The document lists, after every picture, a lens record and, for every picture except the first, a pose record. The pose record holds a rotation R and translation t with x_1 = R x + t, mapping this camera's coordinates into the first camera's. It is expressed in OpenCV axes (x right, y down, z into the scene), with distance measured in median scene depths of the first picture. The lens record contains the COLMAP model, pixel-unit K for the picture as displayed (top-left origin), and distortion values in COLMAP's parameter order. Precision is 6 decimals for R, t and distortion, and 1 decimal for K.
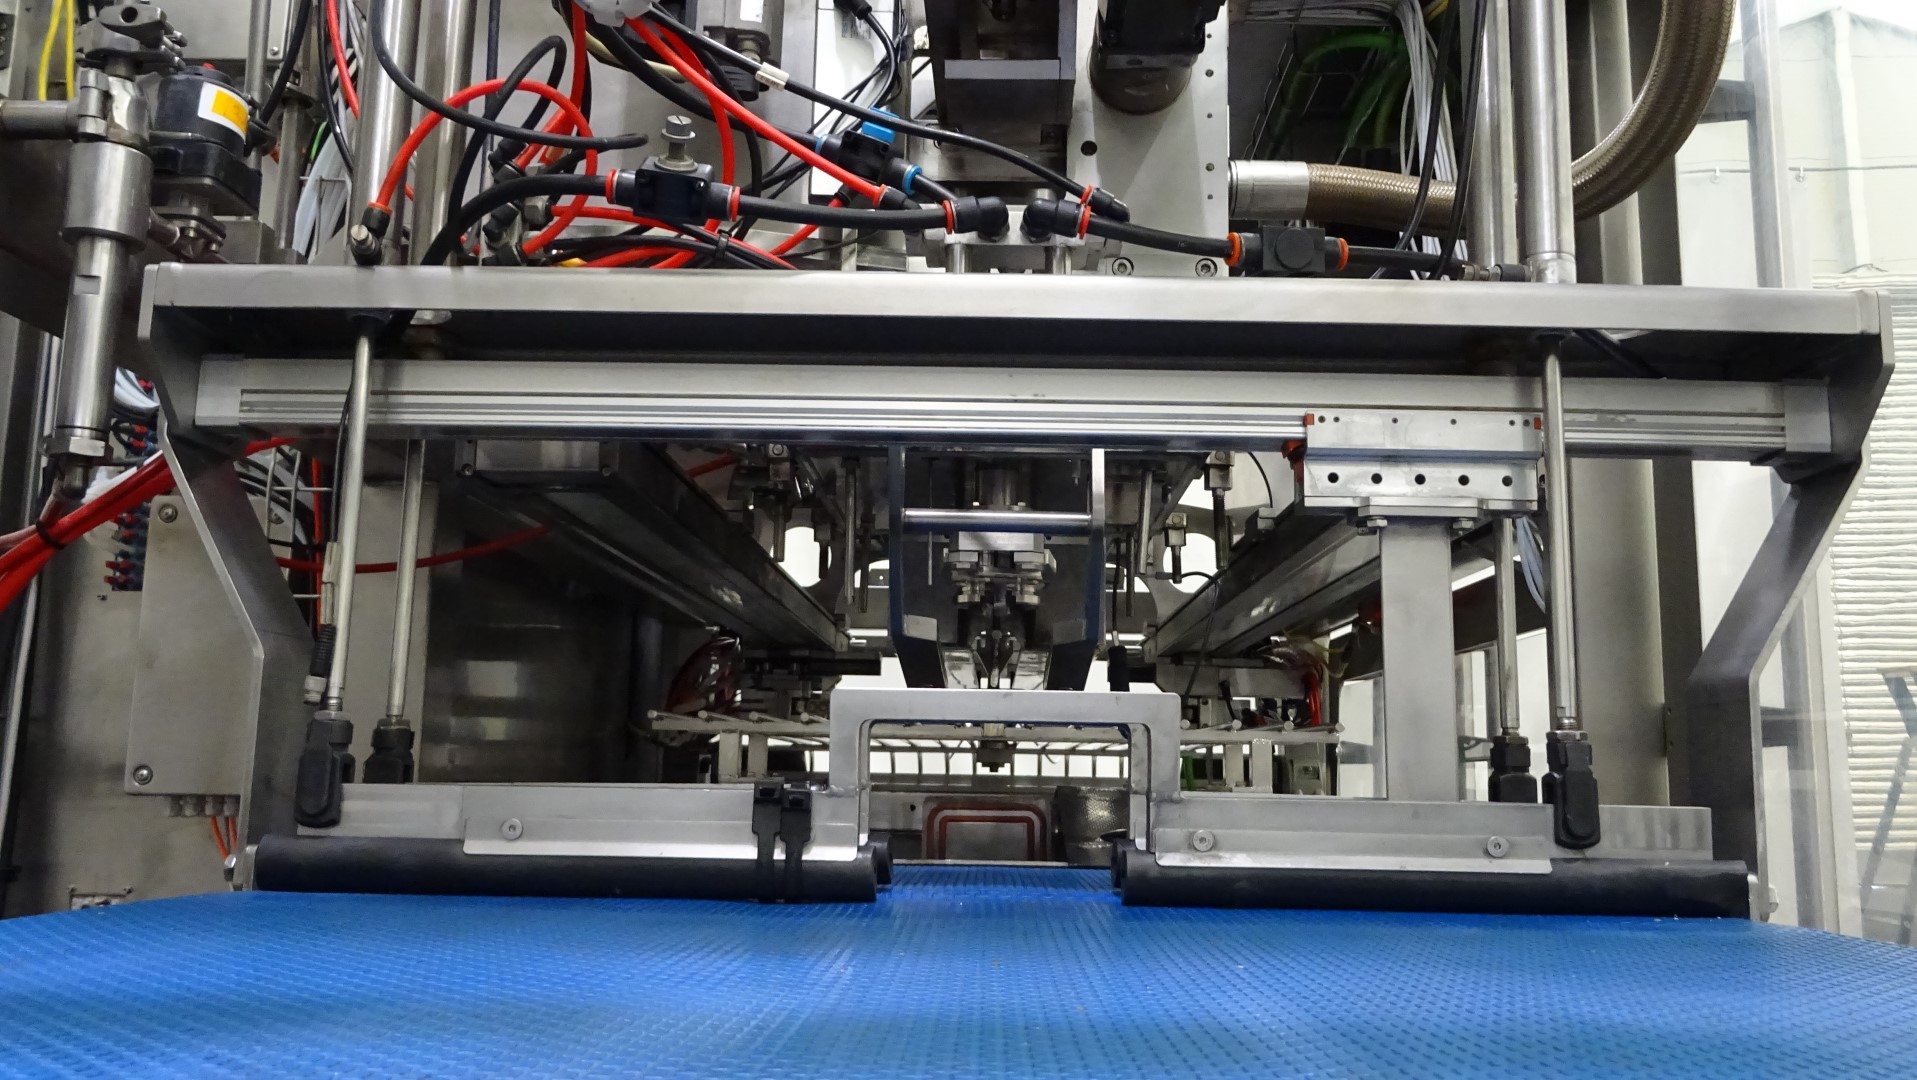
lens RADIAL K [[1390.7, 0, 961.4], [0, 1390.7, 534.2], [0, 0, 1]] dist [0.005649, -0.010119]
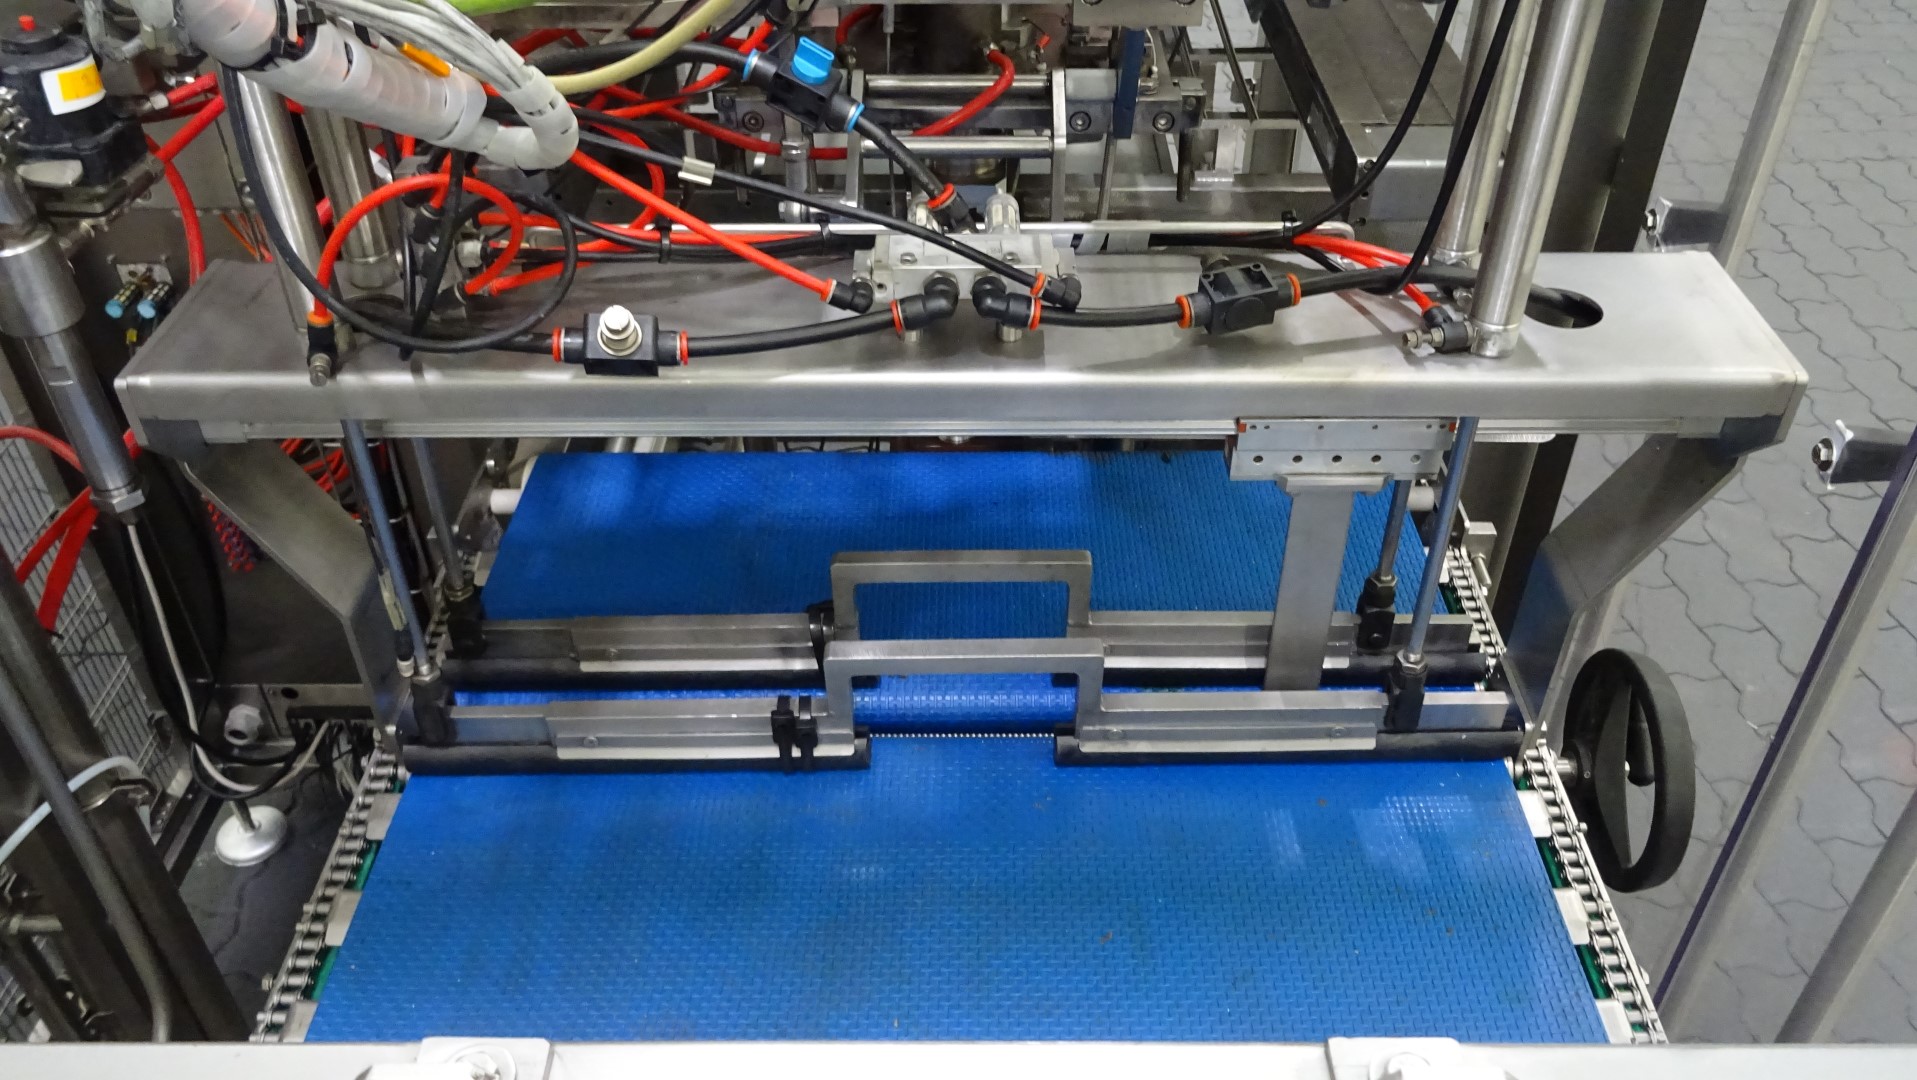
lens RADIAL K [[1390.7, 0, 961.4], [0, 1390.7, 534.2], [0, 0, 1]] dist [0.005649, -0.010119]
pose [[0.999615, -0.027332, -0.004792, 0.037783], [0.022936, 0.716616, 0.697091, -0.809208], [-0.015619, -0.696932, 0.716967, 0.181590]]
